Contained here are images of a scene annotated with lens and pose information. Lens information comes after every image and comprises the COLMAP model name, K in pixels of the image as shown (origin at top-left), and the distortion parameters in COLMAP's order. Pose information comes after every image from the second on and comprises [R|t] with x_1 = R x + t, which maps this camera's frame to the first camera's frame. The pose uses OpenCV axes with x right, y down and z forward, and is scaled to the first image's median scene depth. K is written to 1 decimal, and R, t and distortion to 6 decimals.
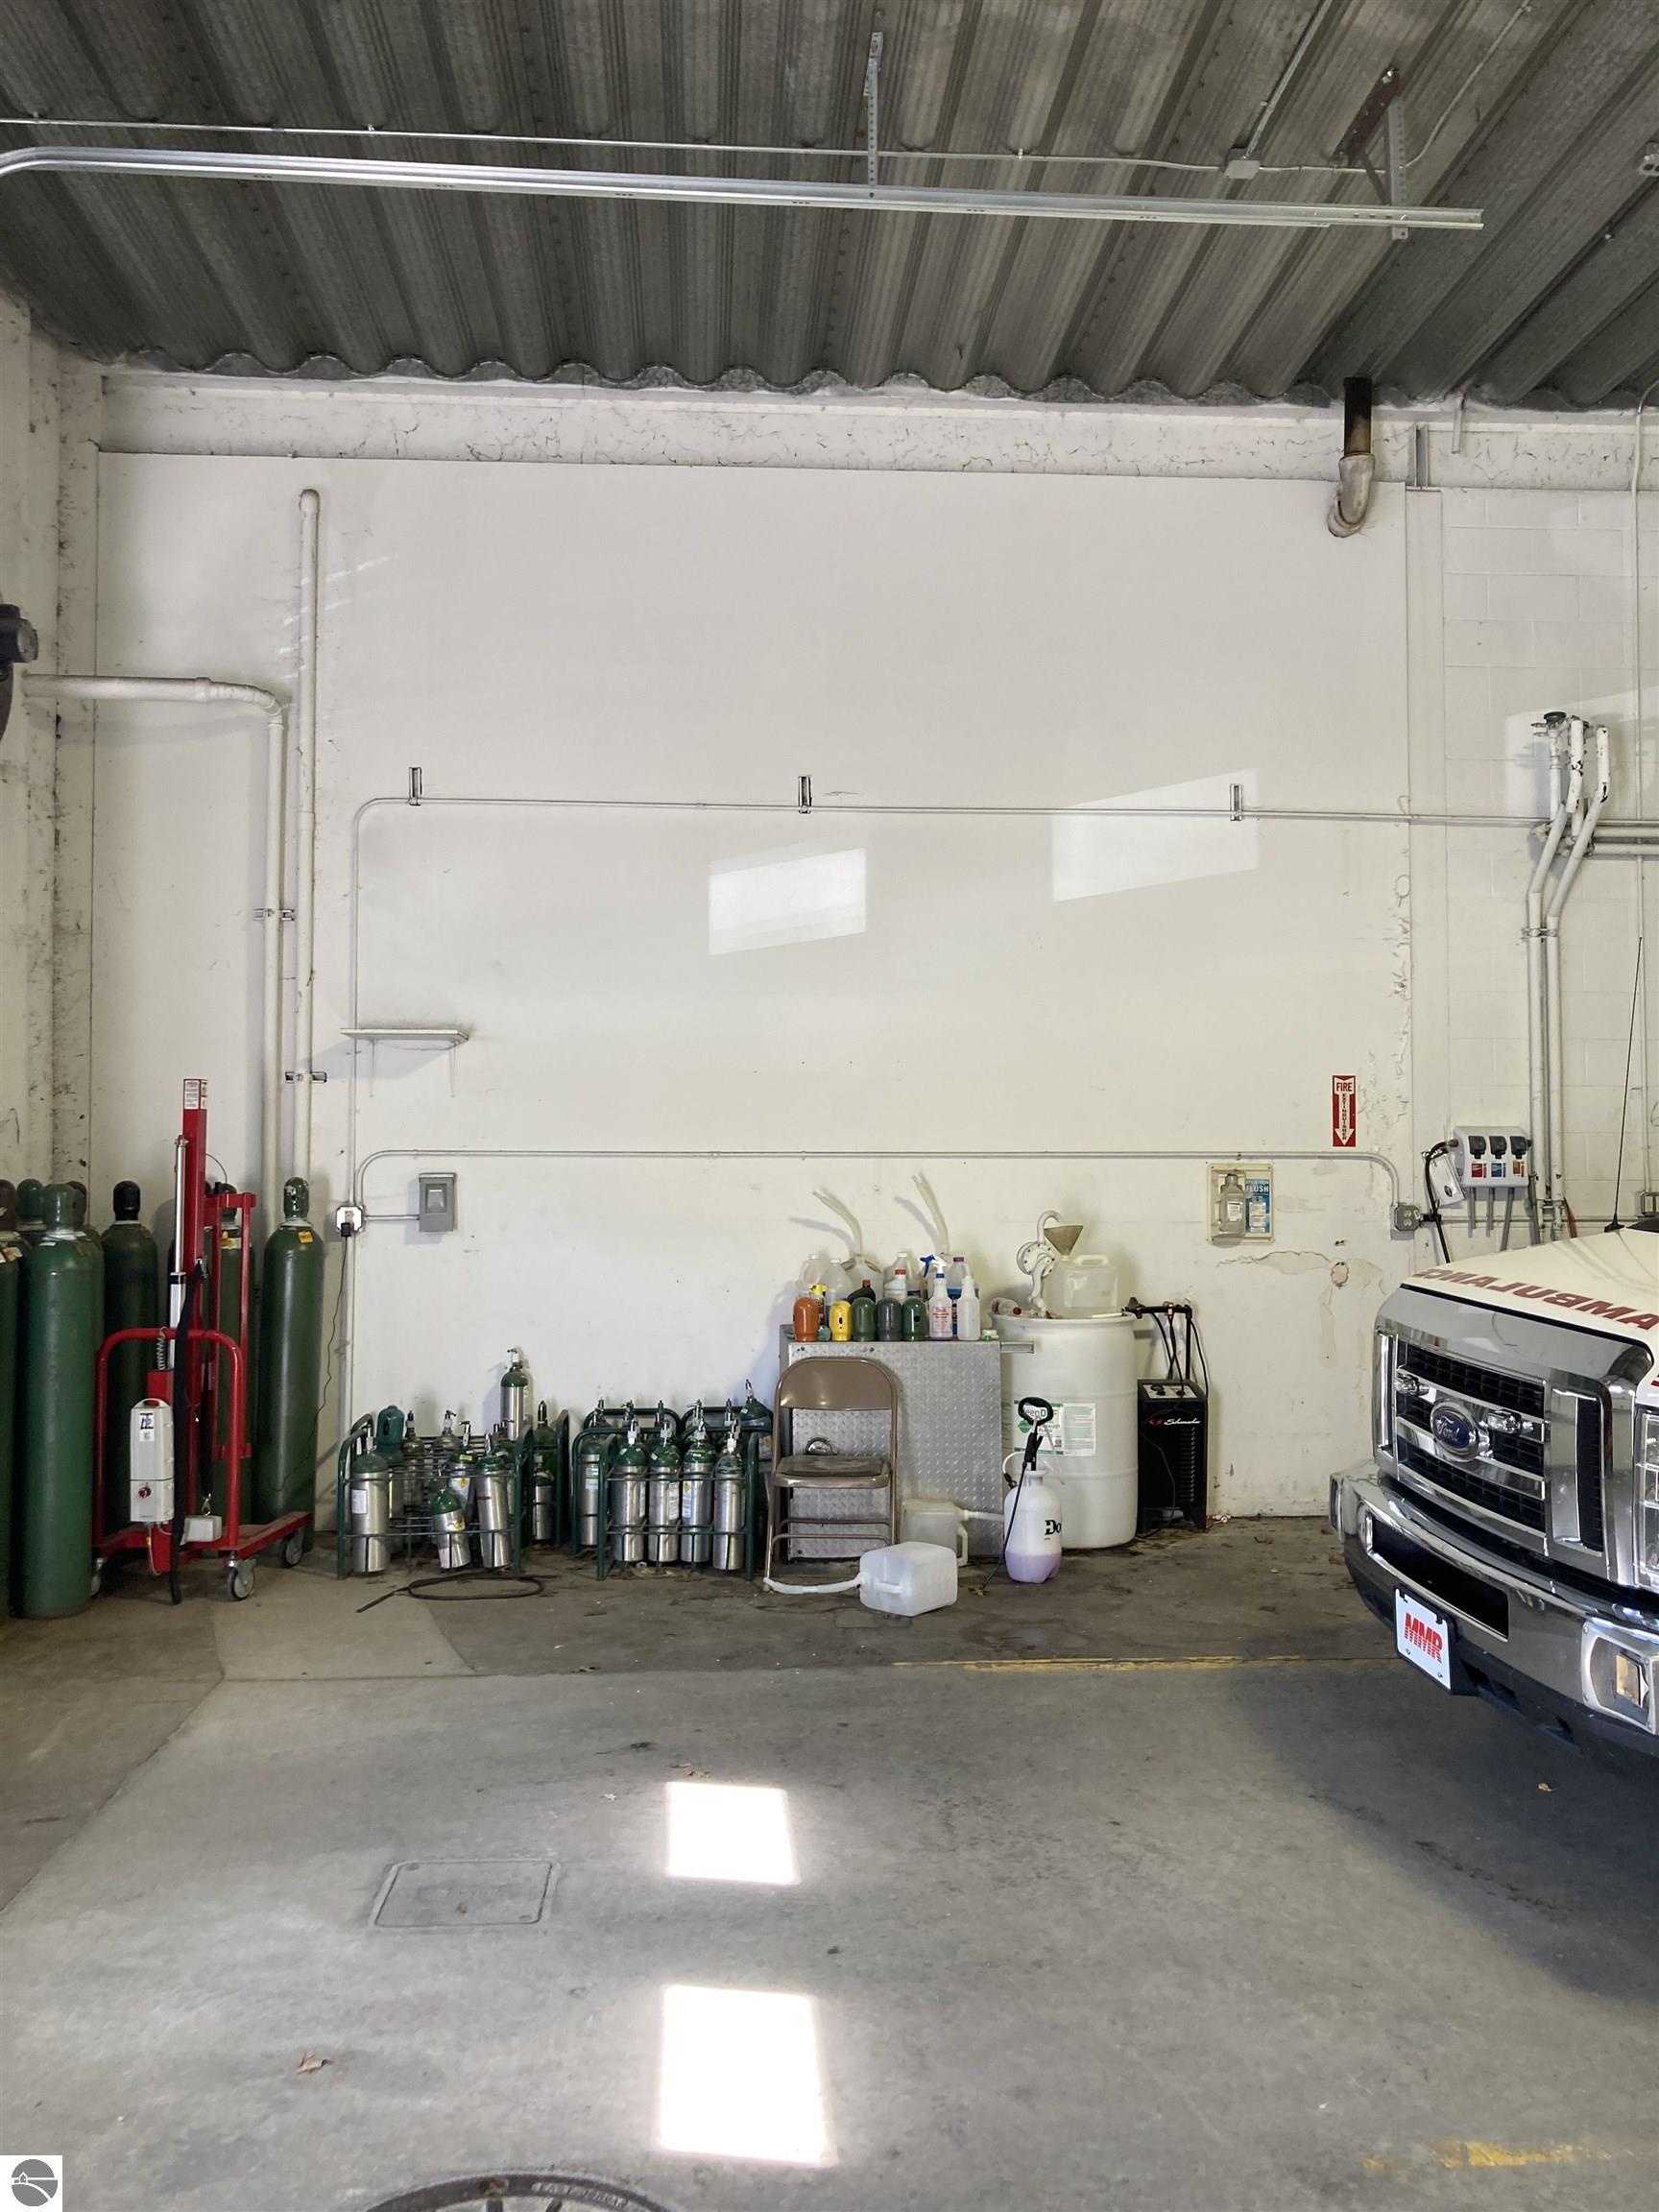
lens RADIAL K [[1809.7, 0, 790.1], [0, 1809.7, 1082.3], [0, 0, 1]] dist [0.016388, -0.009176]
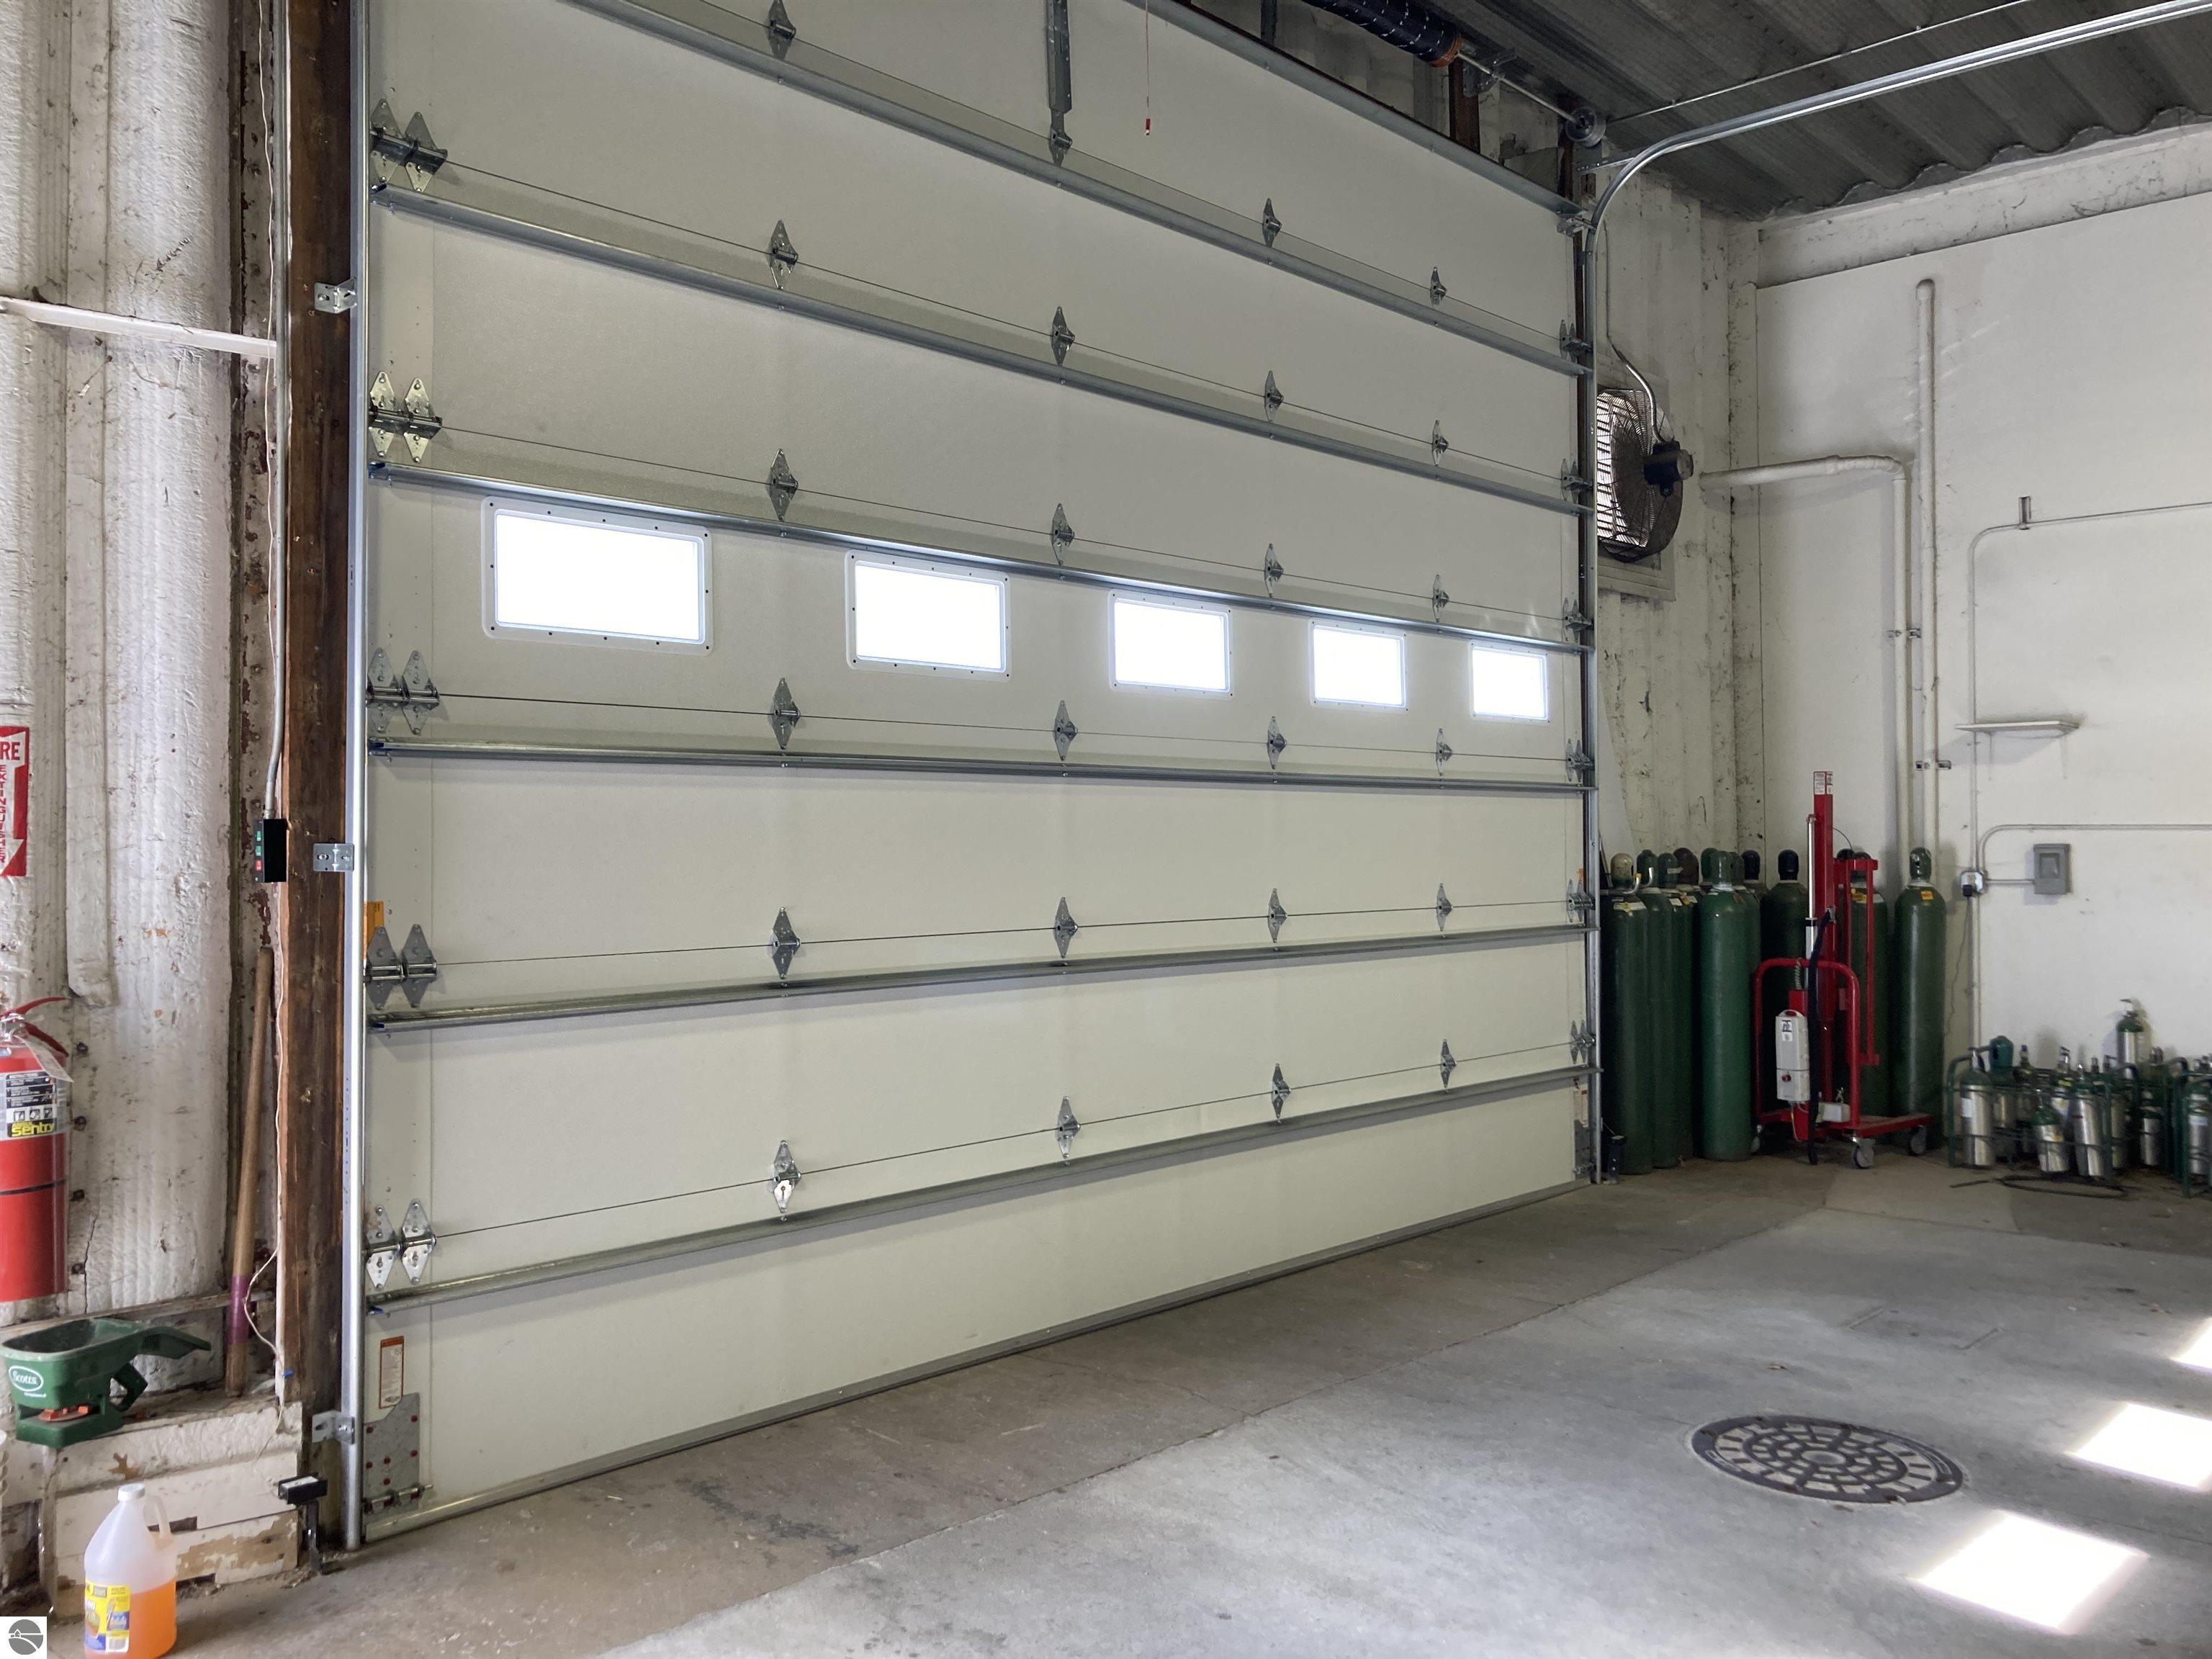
lens RADIAL K [[1809.7, 0, 1105.8], [0, 1809.7, 826.6], [0, 0, 1]] dist [0.016388, -0.009176]
pose [[0.699291, -0.009249, -0.714777, 0.219109], [0.034379, 0.999194, 0.020704, -0.006243], [0.714010, -0.039052, 0.699046, -0.256093]]
